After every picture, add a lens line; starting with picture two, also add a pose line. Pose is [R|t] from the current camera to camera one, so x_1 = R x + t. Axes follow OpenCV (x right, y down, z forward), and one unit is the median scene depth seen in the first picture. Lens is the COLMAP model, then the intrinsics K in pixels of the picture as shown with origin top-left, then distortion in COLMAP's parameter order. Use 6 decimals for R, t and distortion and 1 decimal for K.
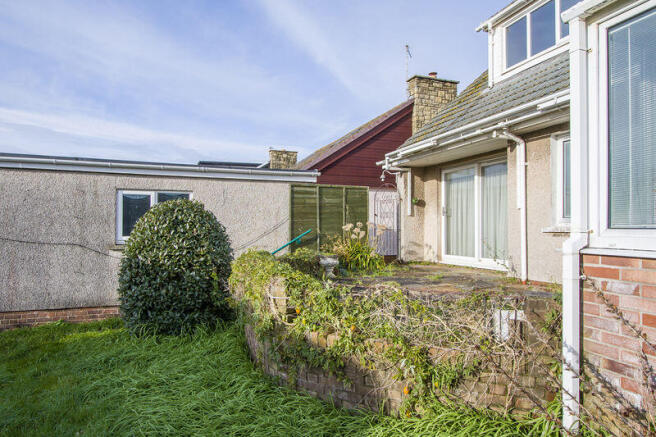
lens RADIAL K [[406.7, 0, 325.7], [0, 406.7, 223.8], [0, 0, 1]] dist [-0.000552, 0.005231]
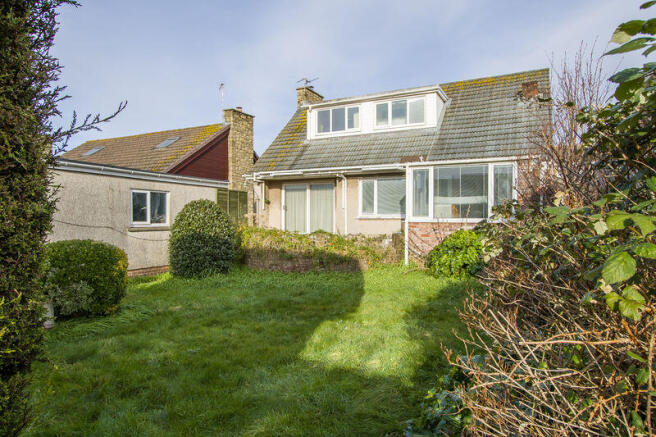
lens RADIAL K [[406.7, 0, 329.0], [0, 406.7, 219.3], [0, 0, 1]] dist [-0.000552, 0.005231]
pose [[0.738154, 0.001245, 0.674631, -1.035150], [-0.007657, 0.999949, 0.006533, 0.008859], [-0.674589, -0.009989, 0.738126, -0.565736]]
